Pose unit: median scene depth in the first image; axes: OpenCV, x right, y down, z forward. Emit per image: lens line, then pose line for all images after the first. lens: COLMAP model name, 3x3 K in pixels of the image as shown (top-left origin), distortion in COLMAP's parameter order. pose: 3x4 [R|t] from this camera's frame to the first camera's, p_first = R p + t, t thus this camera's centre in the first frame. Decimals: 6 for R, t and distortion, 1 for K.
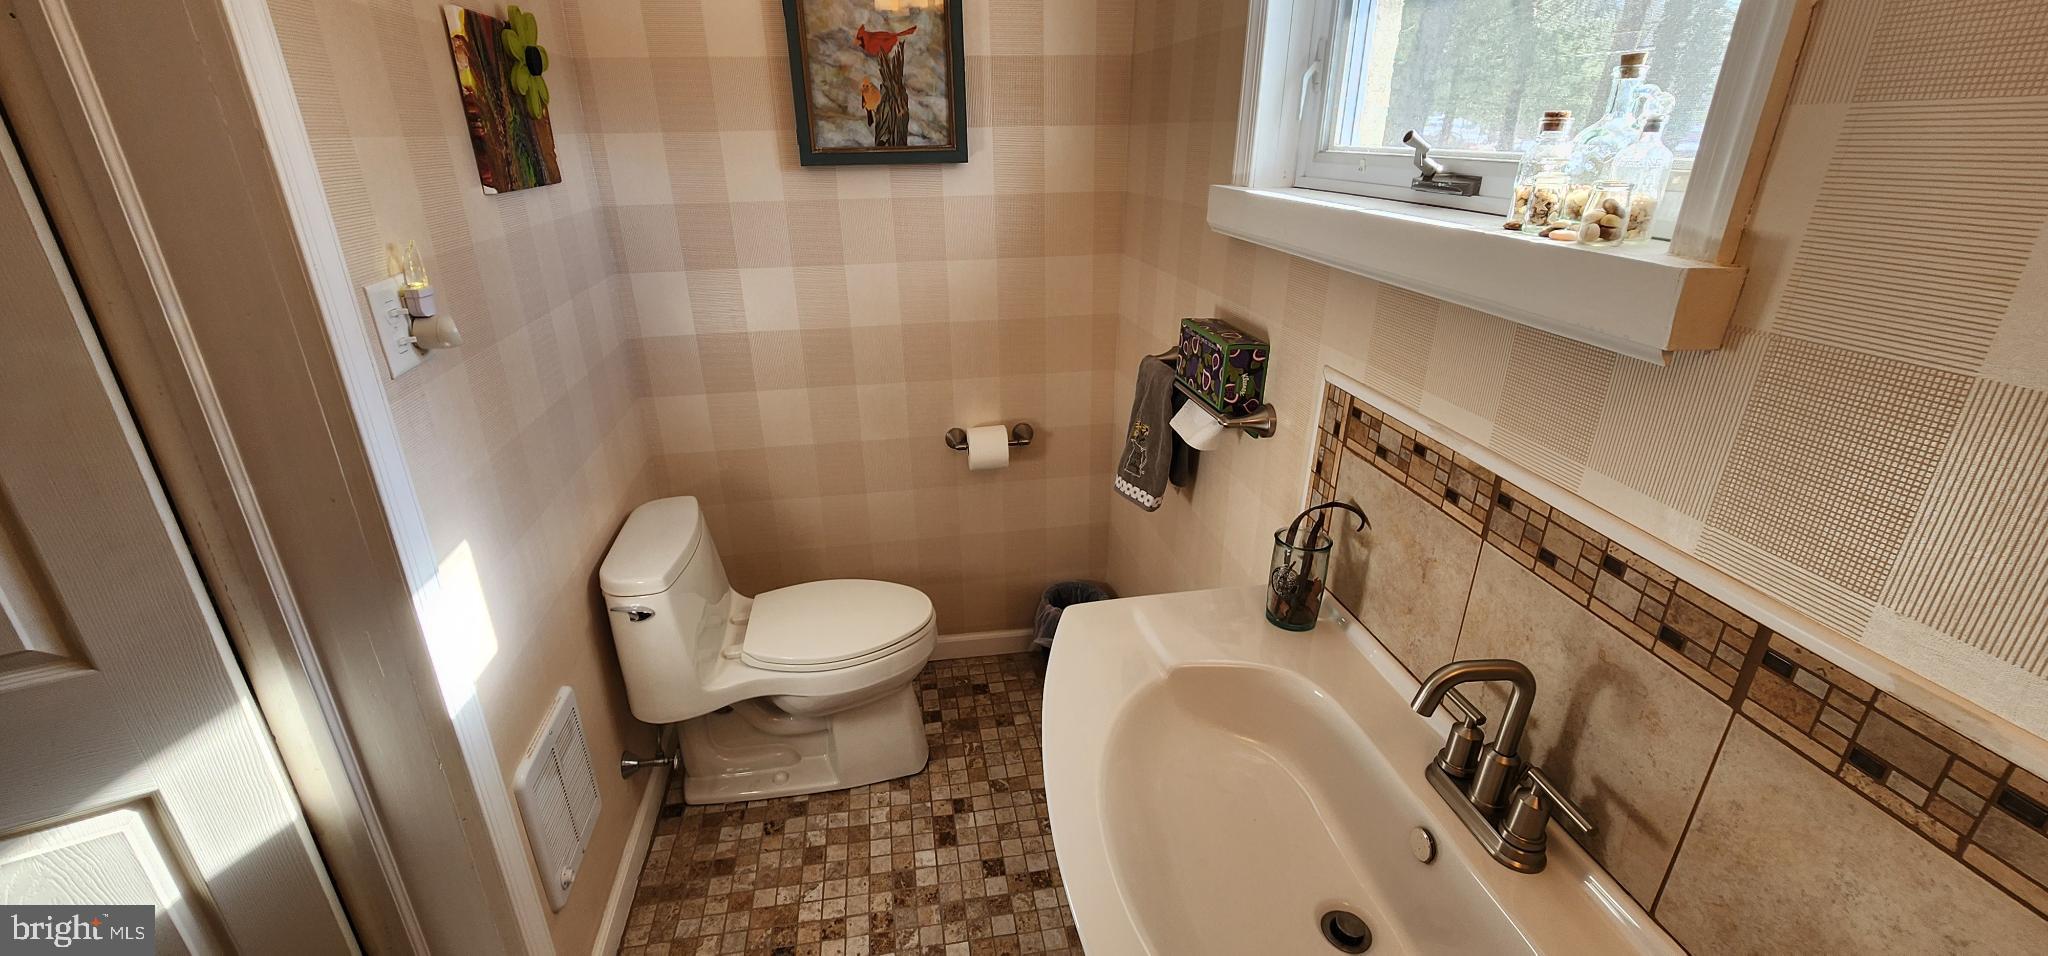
lens RADIAL K [[838.1, 0, 1021.7], [0, 838.1, 482.9], [0, 0, 1]] dist [-0.000079, 0.000229]
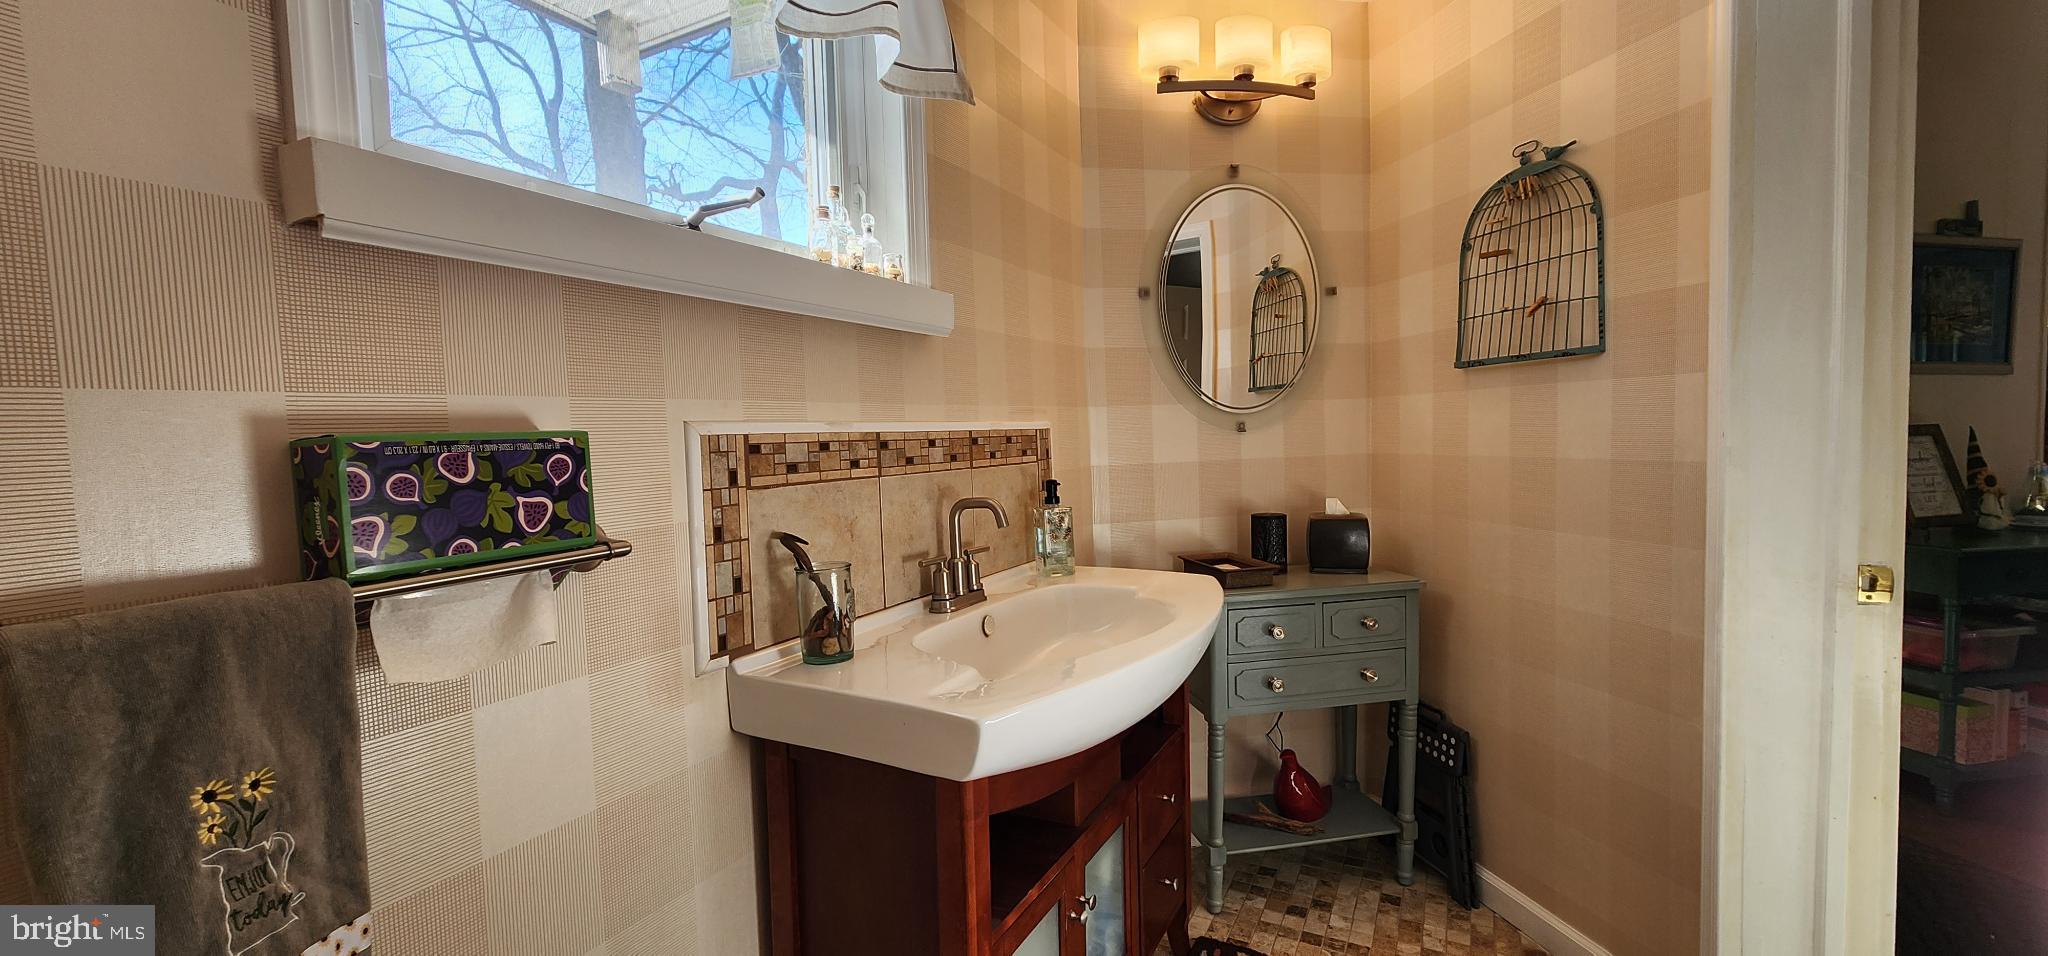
lens RADIAL K [[838.1, 0, 1024.2], [0, 838.1, 476.4], [0, 0, 1]] dist [-0.000079, 0.000229]
pose [[-0.796937, -0.009364, 0.603990, -0.511417], [0.261655, 0.895858, 0.359130, -0.364060], [-0.544452, 0.444242, -0.711492, 1.716394]]
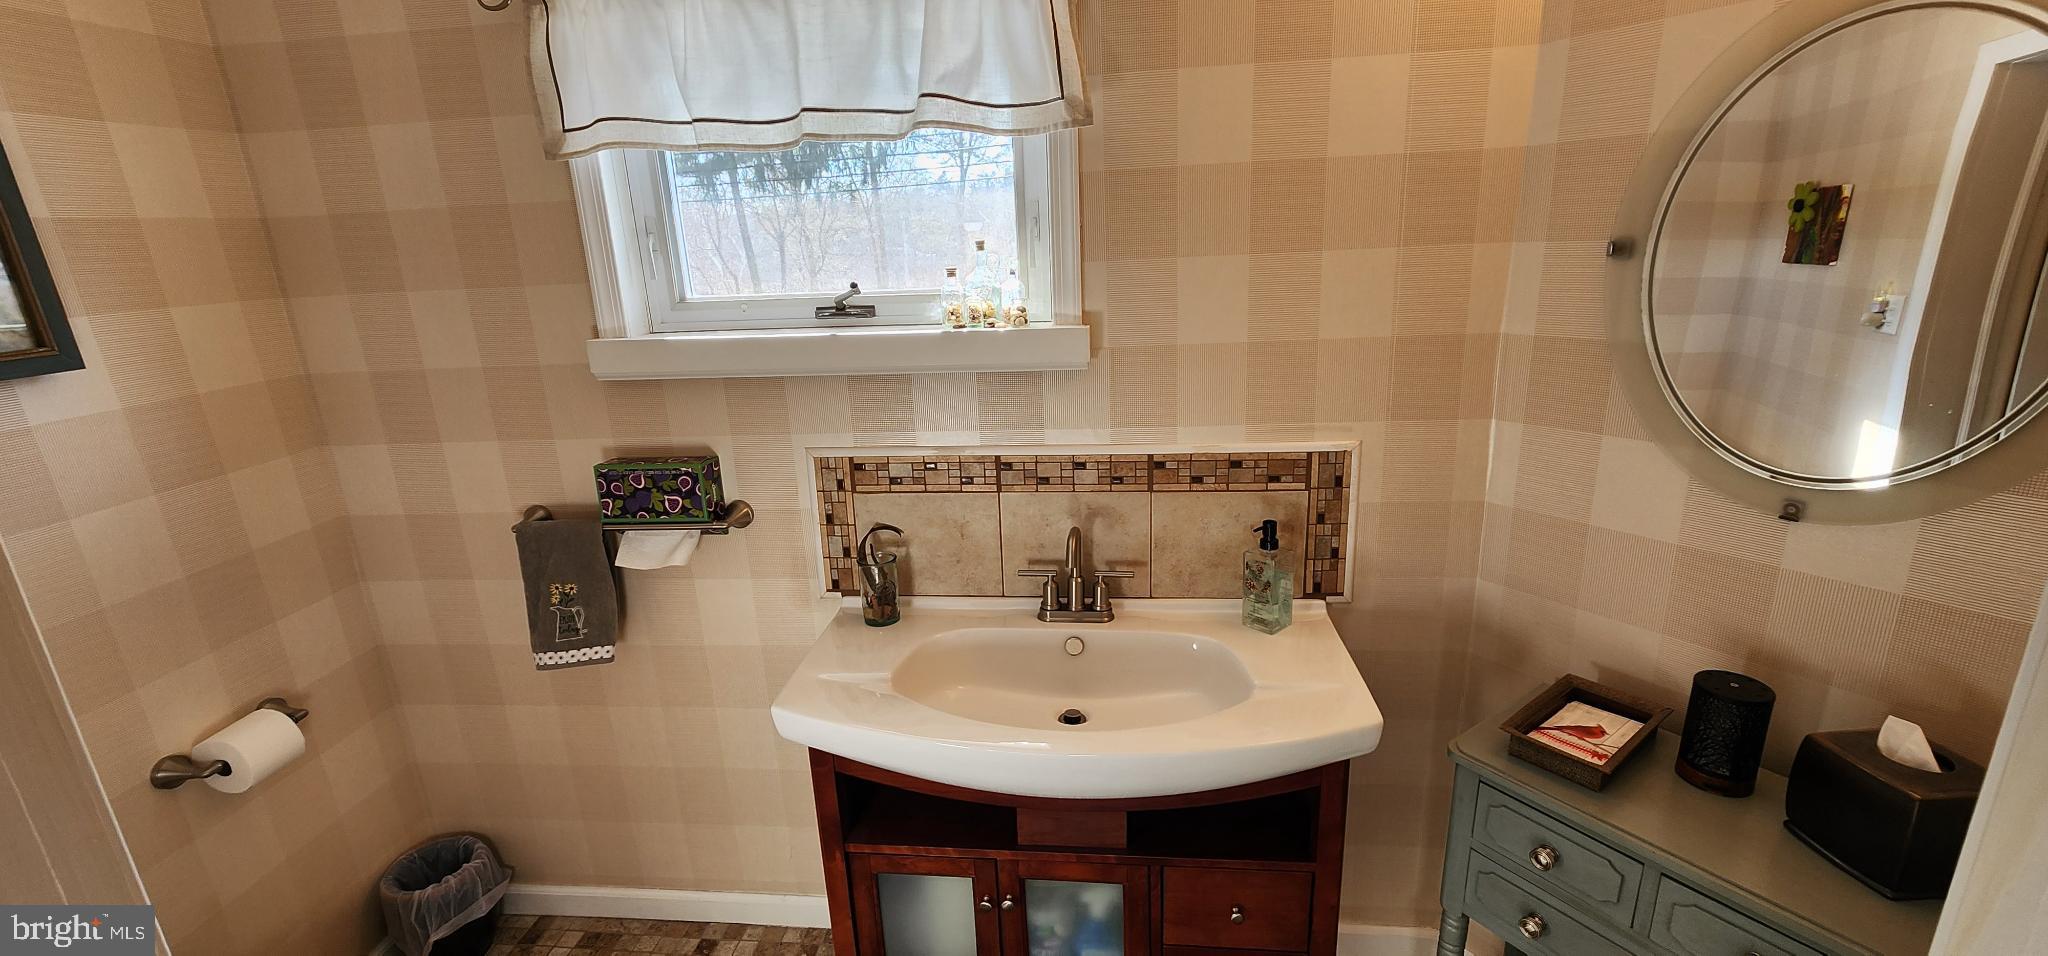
lens RADIAL K [[838.1, 0, 1018.5], [0, 838.1, 478.7], [0, 0, 1]] dist [-0.000079, 0.000229]
pose [[0.266890, -0.278339, 0.922658, -0.958835], [0.411460, 0.898651, 0.152077, -0.189547], [-0.871476, 0.339049, 0.354366, 0.282207]]
